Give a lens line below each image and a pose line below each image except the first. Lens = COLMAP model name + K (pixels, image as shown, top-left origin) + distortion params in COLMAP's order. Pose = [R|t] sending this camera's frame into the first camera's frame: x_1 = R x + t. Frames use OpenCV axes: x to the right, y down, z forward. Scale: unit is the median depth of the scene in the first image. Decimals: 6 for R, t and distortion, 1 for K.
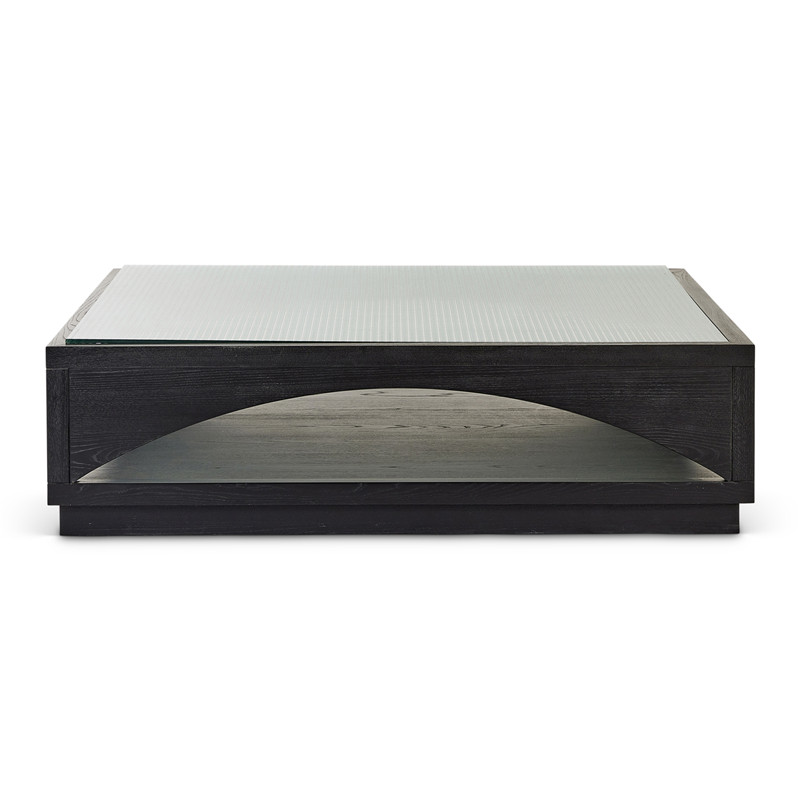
lens RADIAL K [[2565.3, 0, 400.0], [0, 2565.3, 400.0], [0, 0, 1]] dist [-0.043021, 0.675191]
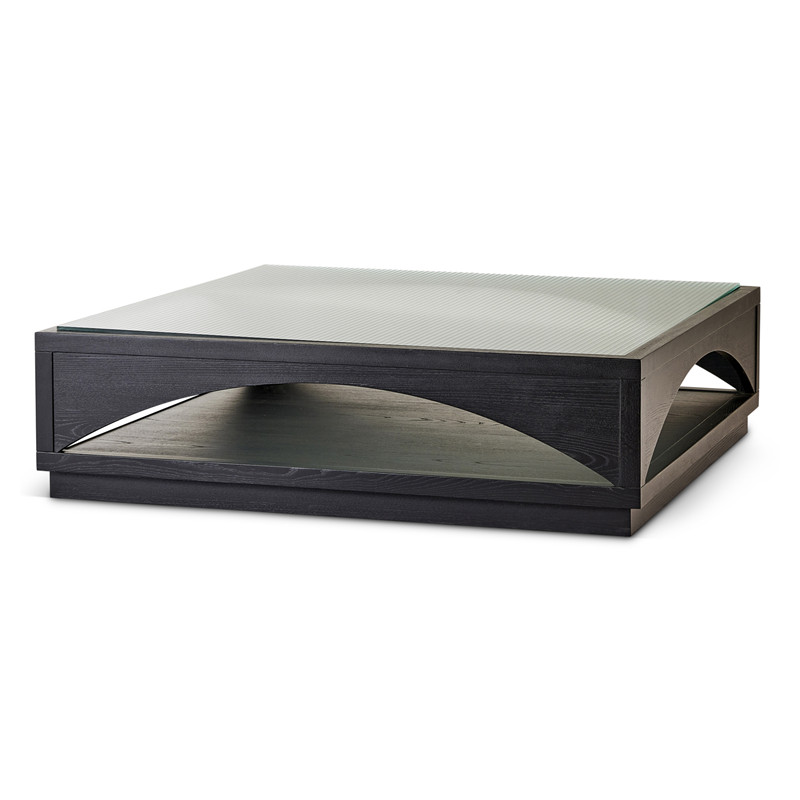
lens RADIAL K [[2565.3, 0, 400.0], [0, 2565.3, 400.0], [0, 0, 1]] dist [-0.043021, 0.675191]
pose [[0.948765, 0.051946, -0.311684, 0.373627], [-0.051950, 0.998615, 0.008294, -0.008416], [0.311684, 0.008323, 0.950149, -0.038143]]
